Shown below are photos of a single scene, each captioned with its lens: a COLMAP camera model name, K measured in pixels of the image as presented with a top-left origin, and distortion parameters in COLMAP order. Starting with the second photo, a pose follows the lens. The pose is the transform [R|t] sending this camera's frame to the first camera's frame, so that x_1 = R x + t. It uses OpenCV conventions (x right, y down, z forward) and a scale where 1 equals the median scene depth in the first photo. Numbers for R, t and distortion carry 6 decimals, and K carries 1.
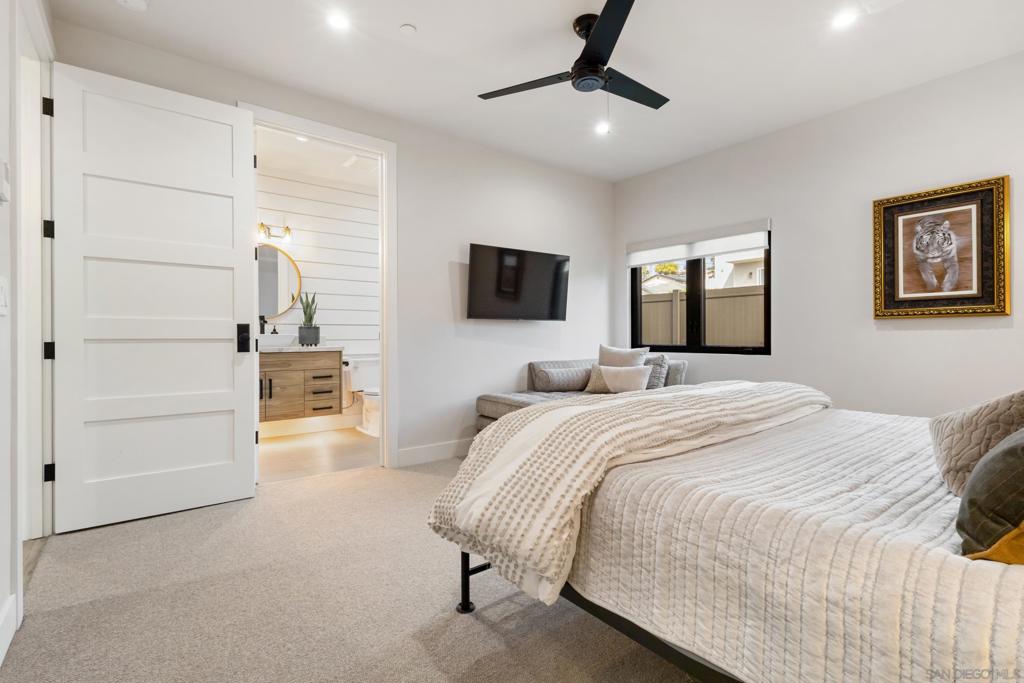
lens RADIAL K [[477.7, 0, 509.4], [0, 477.7, 336.1], [0, 0, 1]] dist [-0.000813, 0.000444]
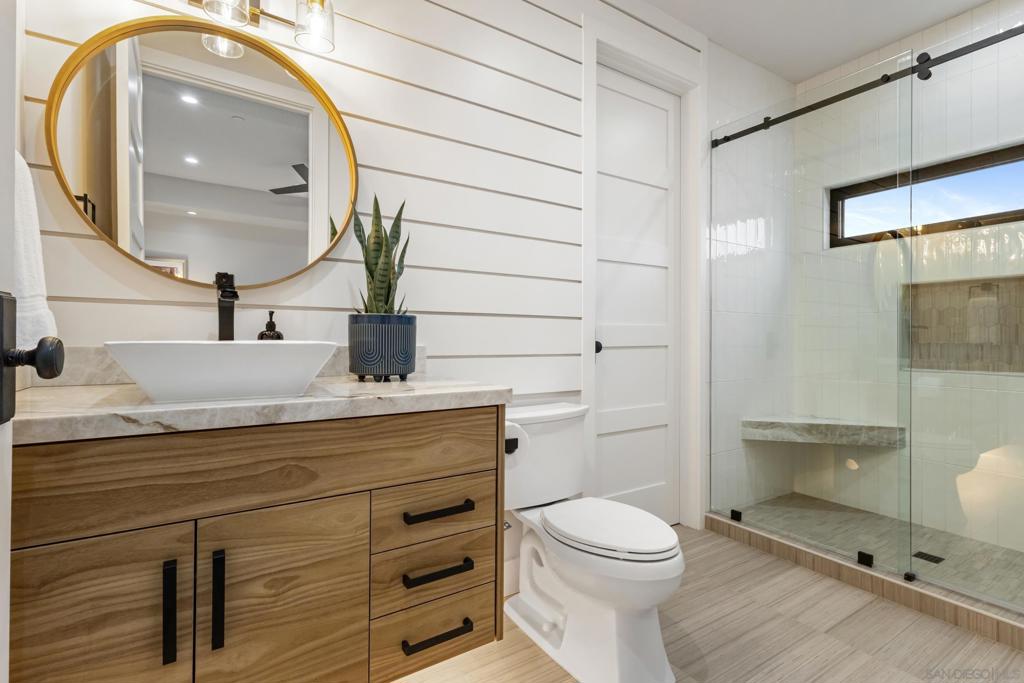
lens RADIAL K [[477.7, 0, 509.4], [0, 477.7, 336.1], [0, 0, 1]] dist [-0.000813, 0.000444]
pose [[0.995510, 0.004359, -0.094553, -0.321797], [-0.005118, 0.999957, -0.007780, -0.004906], [0.094515, 0.008229, 0.995489, 0.731329]]
